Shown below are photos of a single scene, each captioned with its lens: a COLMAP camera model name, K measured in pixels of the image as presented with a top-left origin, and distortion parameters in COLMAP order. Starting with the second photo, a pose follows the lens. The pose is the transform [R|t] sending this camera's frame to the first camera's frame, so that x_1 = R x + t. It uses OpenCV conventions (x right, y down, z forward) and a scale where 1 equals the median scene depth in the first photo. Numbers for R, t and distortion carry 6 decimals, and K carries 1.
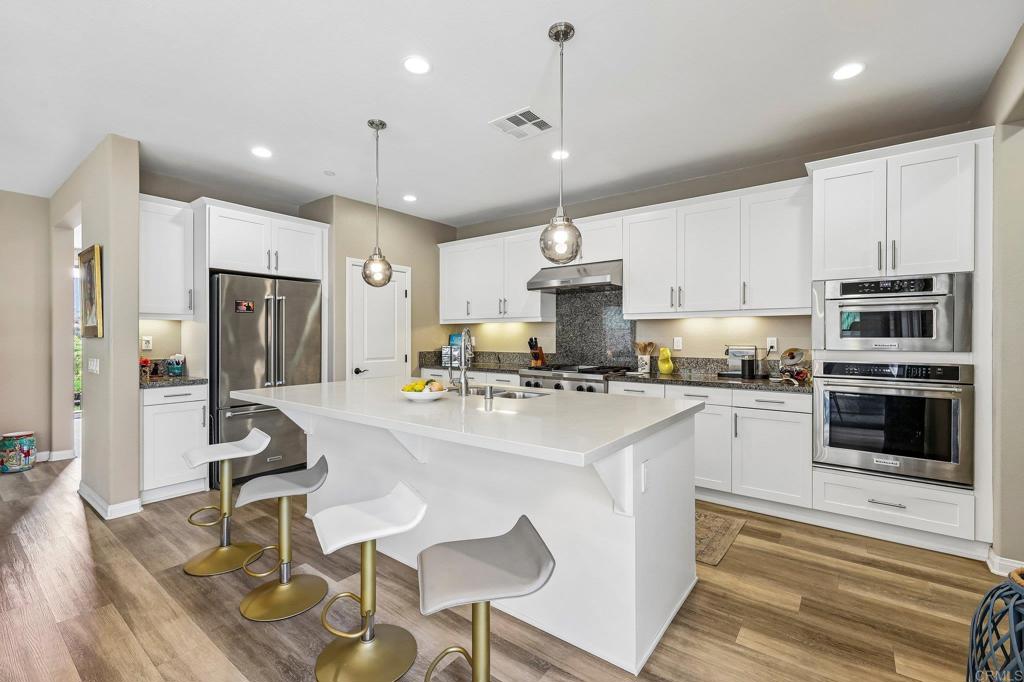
lens RADIAL K [[442.5, 0, 512.0], [0, 442.5, 341.0], [0, 0, 1]] dist [-0.001357, -0.000257]
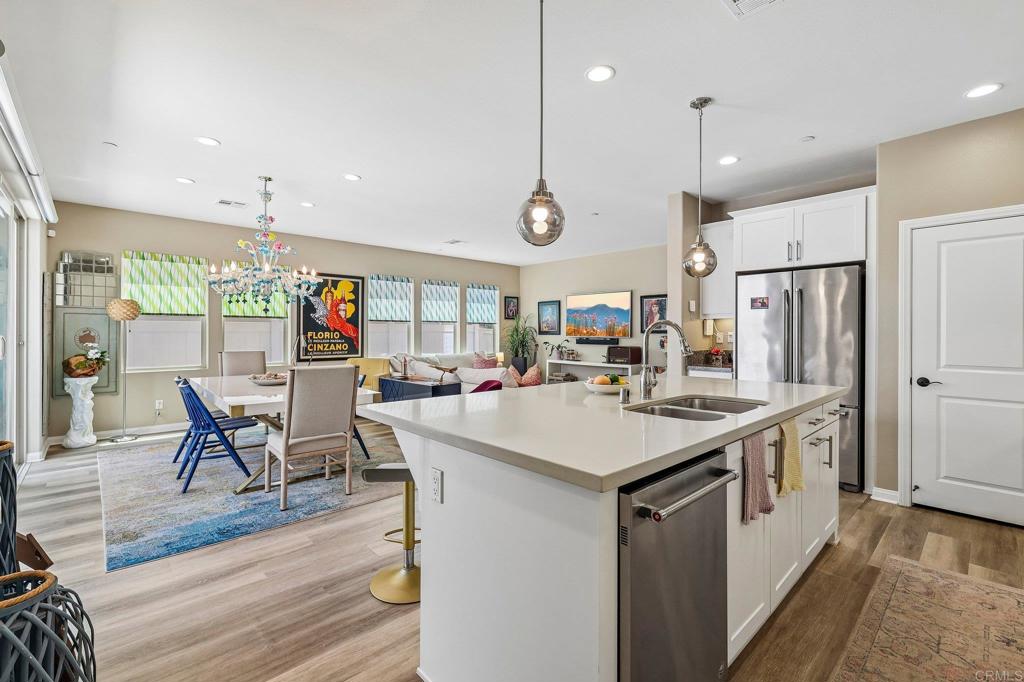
lens RADIAL K [[448.1, 0, 506.5], [0, 448.1, 330.4], [0, 0, 1]] dist [-0.000634, -0.000333]
pose [[-0.175514, -0.002902, -0.984473, 0.499452], [-0.005007, 0.999985, -0.002055, -0.008190], [0.984464, 0.004569, -0.175526, 0.566346]]
